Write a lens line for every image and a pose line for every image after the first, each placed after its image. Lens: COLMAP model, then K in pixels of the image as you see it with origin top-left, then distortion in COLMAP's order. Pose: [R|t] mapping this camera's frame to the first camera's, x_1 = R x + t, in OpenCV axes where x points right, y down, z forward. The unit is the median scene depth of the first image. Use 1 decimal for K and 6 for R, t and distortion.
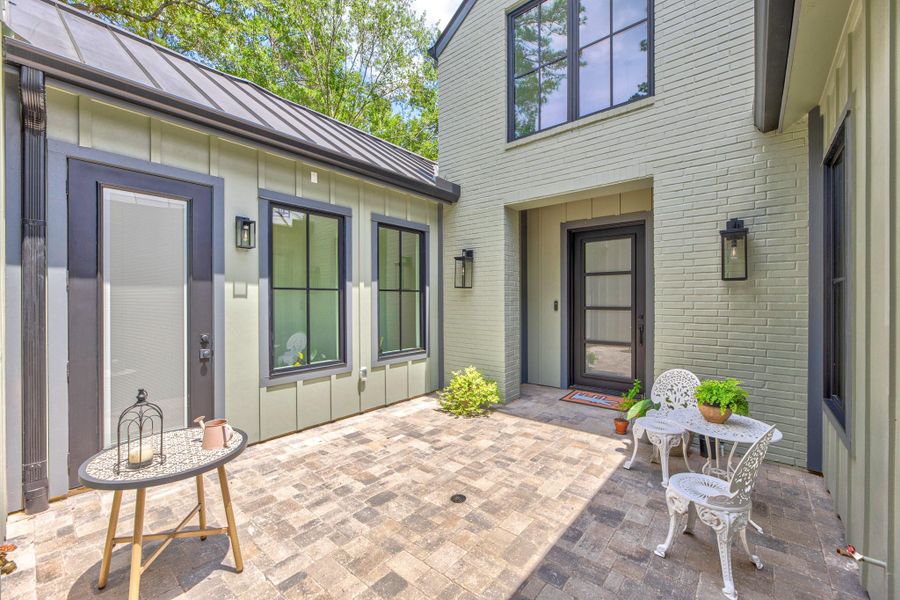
lens RADIAL K [[369.9, 0, 454.9], [0, 369.9, 300.2], [0, 0, 1]] dist [-0.001279, -0.000233]
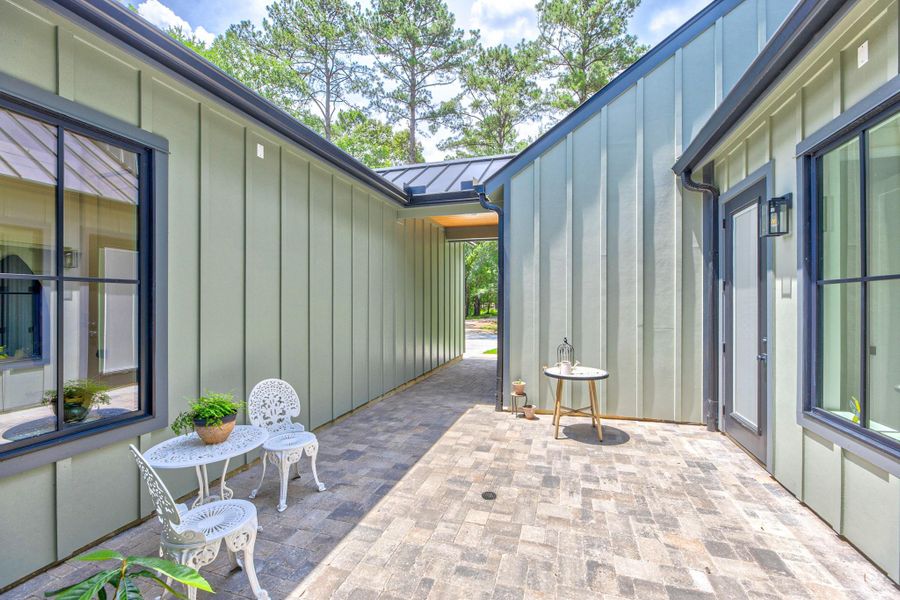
lens RADIAL K [[369.9, 0, 454.0], [0, 369.9, 302.3], [0, 0, 1]] dist [-0.001279, -0.000233]
pose [[-0.928585, 0.004639, -0.371090, 0.499340], [0.003673, 0.999988, 0.003311, -0.001408], [0.371101, 0.001712, -0.928591, 2.005186]]
